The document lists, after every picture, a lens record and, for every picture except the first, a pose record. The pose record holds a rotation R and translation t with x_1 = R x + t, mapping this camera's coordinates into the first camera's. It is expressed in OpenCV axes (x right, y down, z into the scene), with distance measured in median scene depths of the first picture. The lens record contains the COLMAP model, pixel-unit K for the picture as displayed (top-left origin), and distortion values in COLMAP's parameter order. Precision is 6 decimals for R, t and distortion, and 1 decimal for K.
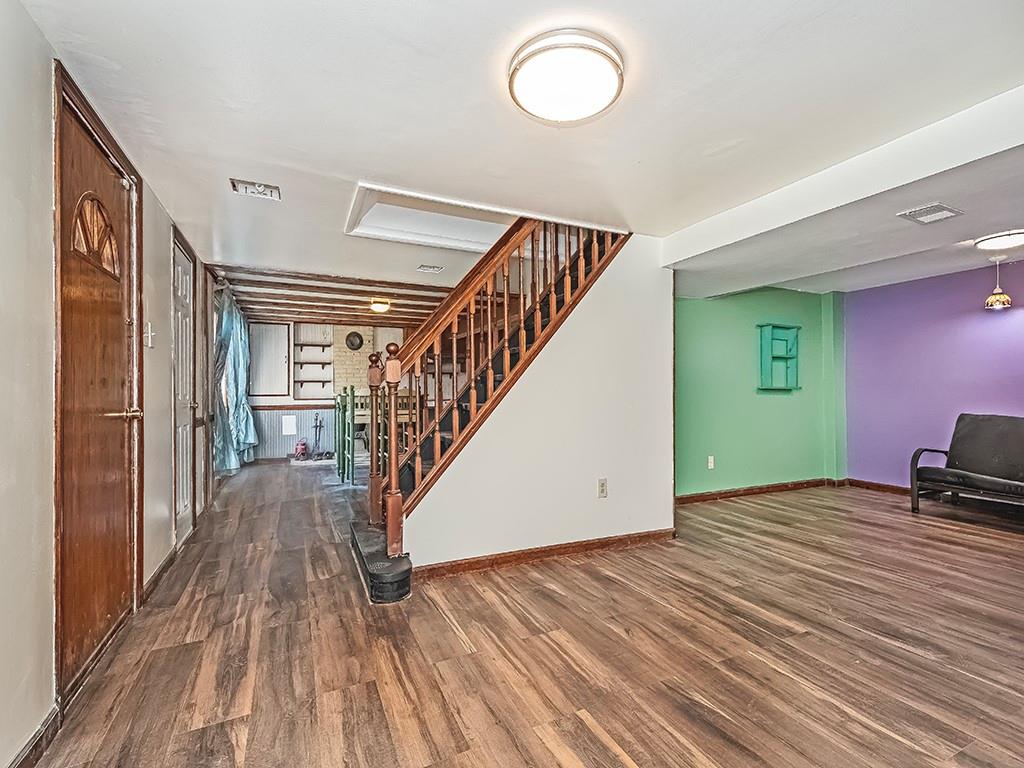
lens RADIAL K [[445.2, 0, 512.0], [0, 445.2, 384.0], [0, 0, 1]] dist [0.000758, 0.000023]
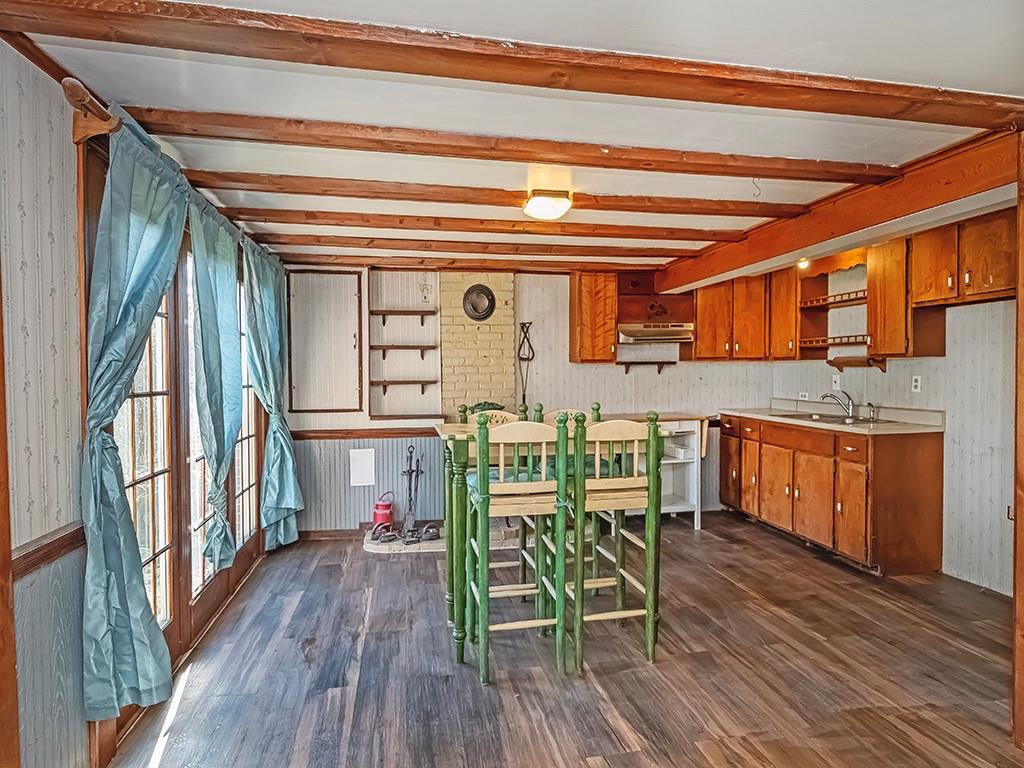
lens RADIAL K [[569.5, 0, 512.0], [0, 569.5, 384.0], [0, 0, 1]] dist [0.003737, 0.000194]
pose [[0.964587, 0.006634, -0.263682, -0.154821], [0.002865, 0.999361, 0.035625, -0.028189], [0.263750, -0.035118, 0.963952, 0.403035]]
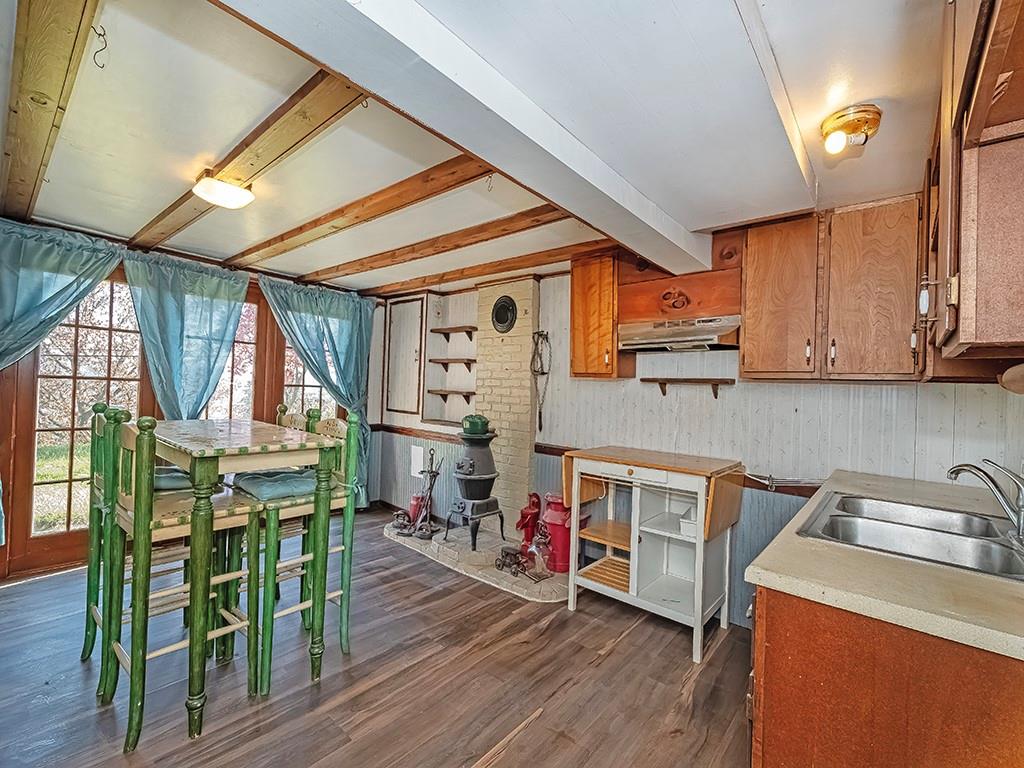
lens RADIAL K [[445.2, 0, 512.0], [0, 445.2, 384.0], [0, 0, 1]] dist [0.000758, 0.000023]
pose [[0.390809, 0.012531, -0.920387, 0.115501], [-0.039129, 0.999230, -0.003011, -0.018680], [0.919640, 0.037190, 0.390998, 0.865950]]
